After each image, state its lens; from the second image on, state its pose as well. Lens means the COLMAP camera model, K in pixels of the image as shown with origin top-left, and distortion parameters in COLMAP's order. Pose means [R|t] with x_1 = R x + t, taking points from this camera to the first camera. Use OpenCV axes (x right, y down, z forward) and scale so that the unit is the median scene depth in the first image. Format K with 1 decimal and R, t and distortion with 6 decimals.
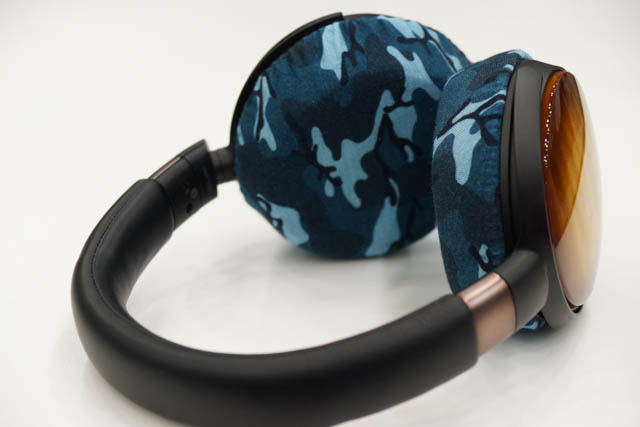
lens RADIAL K [[2127.3, 0, 320.0], [0, 2127.3, 213.5], [0, 0, 1]] dist [0.124354, 0.504864]
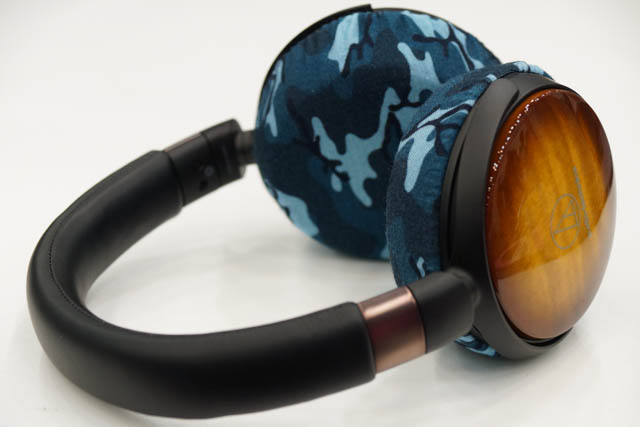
lens RADIAL K [[2127.3, 0, 320.0], [0, 2127.3, 213.5], [0, 0, 1]] dist [0.124354, 0.504864]
pose [[0.949935, 0.126743, -0.285586, 0.282433], [-0.125019, 0.991856, 0.024339, -0.020898], [0.286345, 0.012583, 0.958044, 0.068185]]
